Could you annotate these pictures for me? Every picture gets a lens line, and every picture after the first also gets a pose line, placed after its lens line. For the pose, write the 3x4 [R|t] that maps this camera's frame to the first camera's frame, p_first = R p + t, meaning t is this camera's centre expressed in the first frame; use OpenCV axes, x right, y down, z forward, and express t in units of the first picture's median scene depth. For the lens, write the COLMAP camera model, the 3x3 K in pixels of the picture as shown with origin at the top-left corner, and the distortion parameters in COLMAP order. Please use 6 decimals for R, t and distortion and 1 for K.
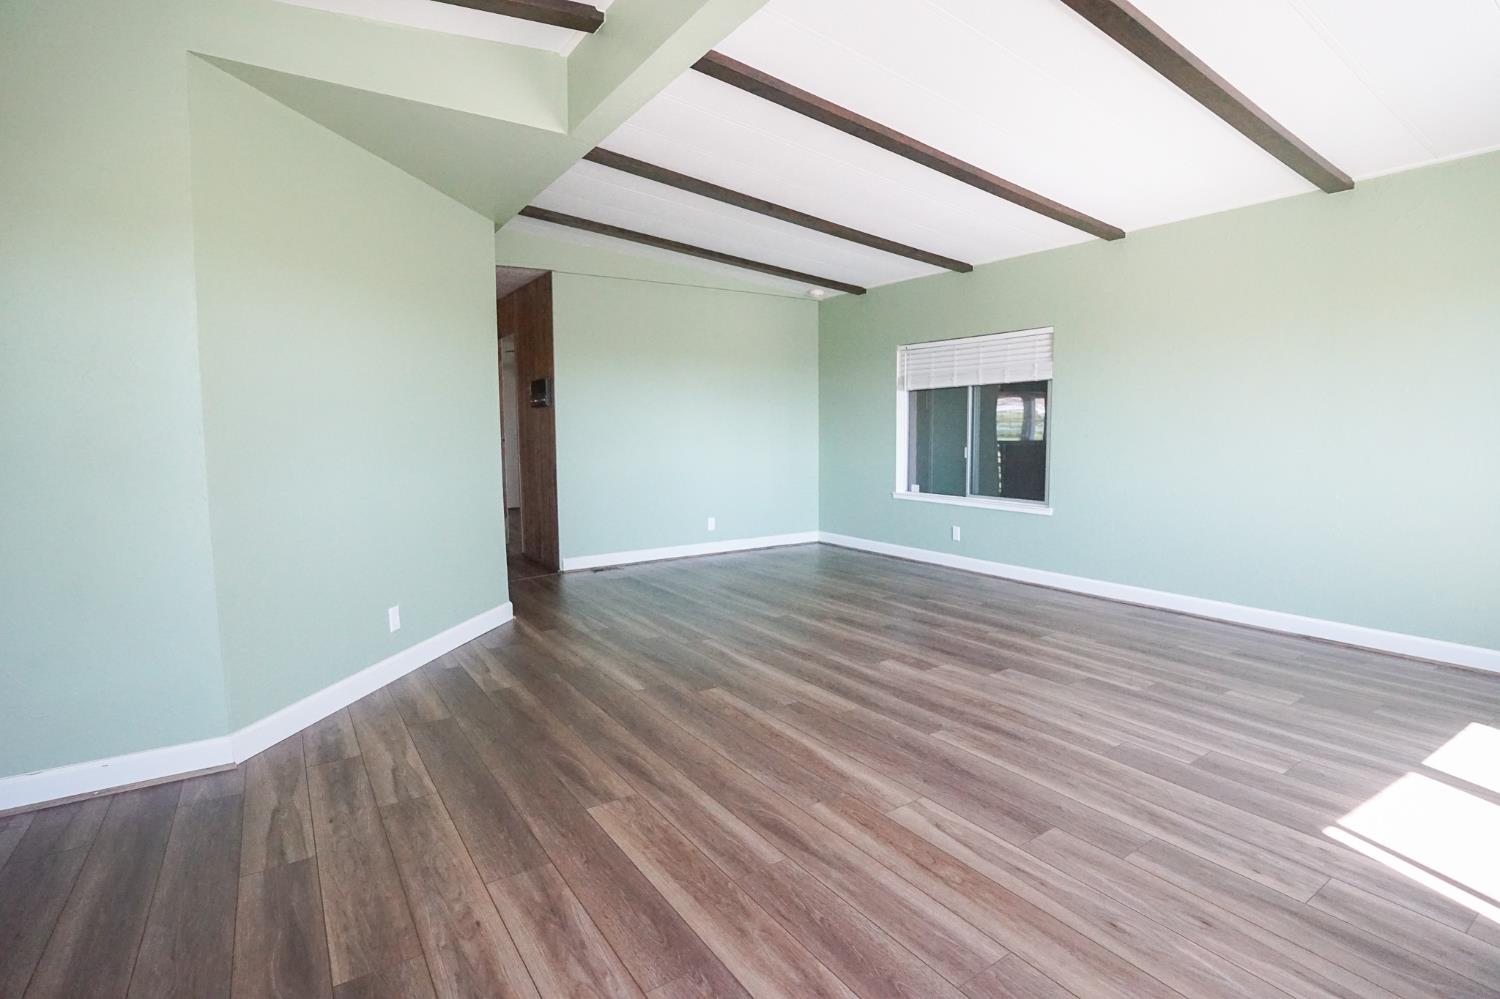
lens RADIAL K [[740.0, 0, 740.9], [0, 740.0, 492.7], [0, 0, 1]] dist [-0.065257, 0.025652]
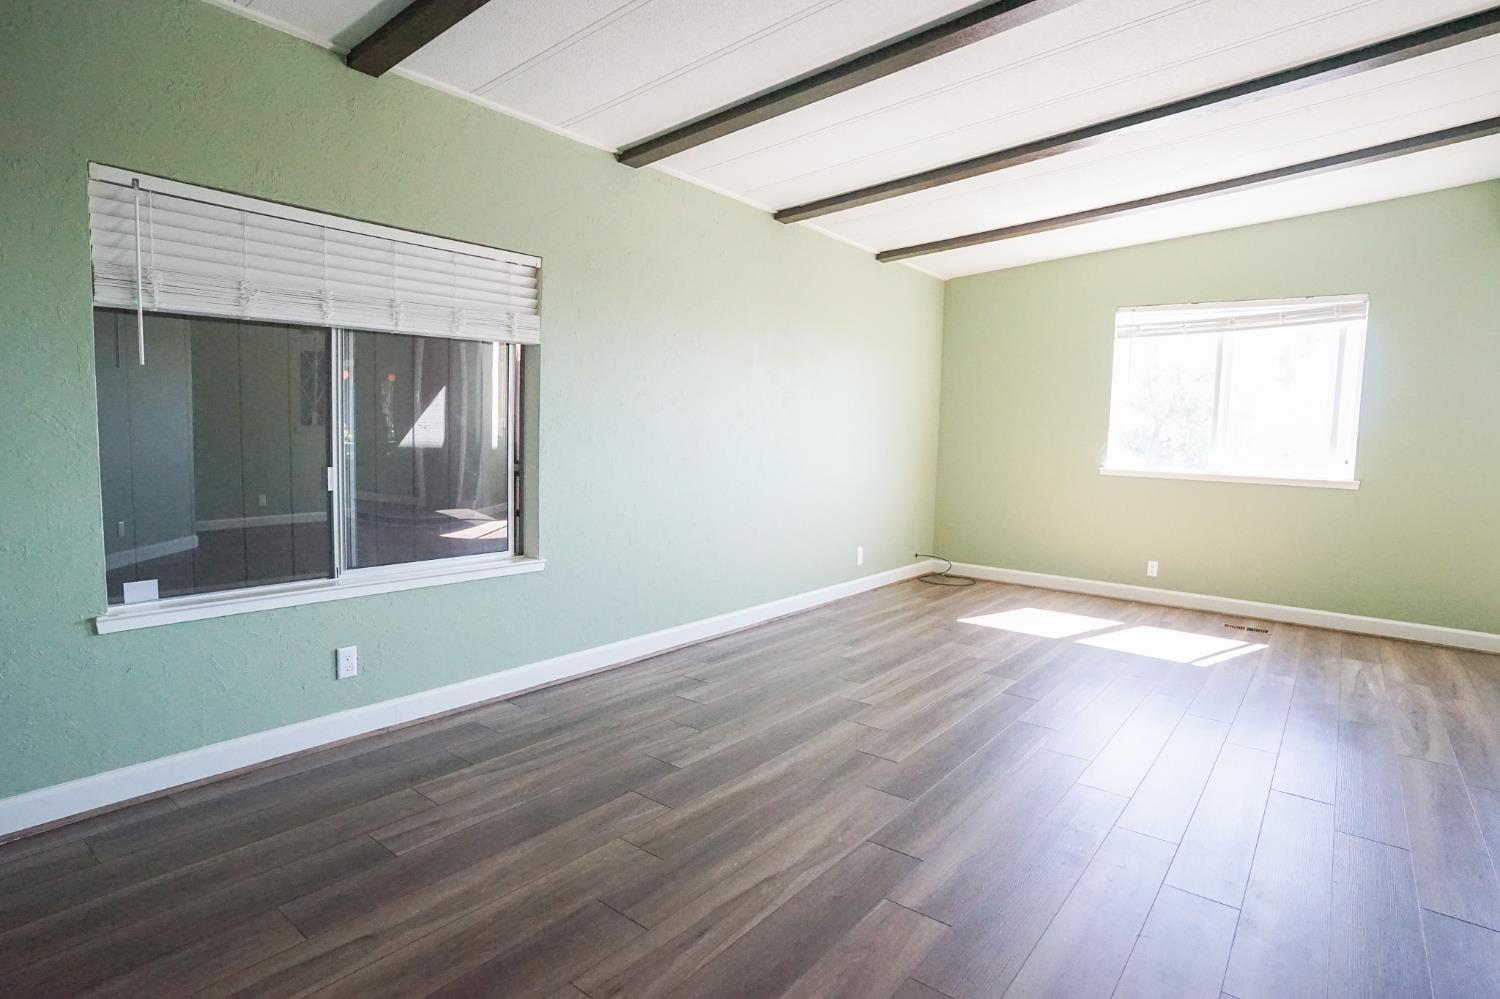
lens RADIAL K [[784.8, 0, 750.0], [0, 784.8, 499.5], [0, 0, 1]] dist [-0.077858, 0.030735]
pose [[-0.314202, -0.089141, 0.945162, -0.441048], [0.059630, 0.991763, 0.113359, -0.166762], [-0.947482, 0.091978, -0.306298, 1.891797]]
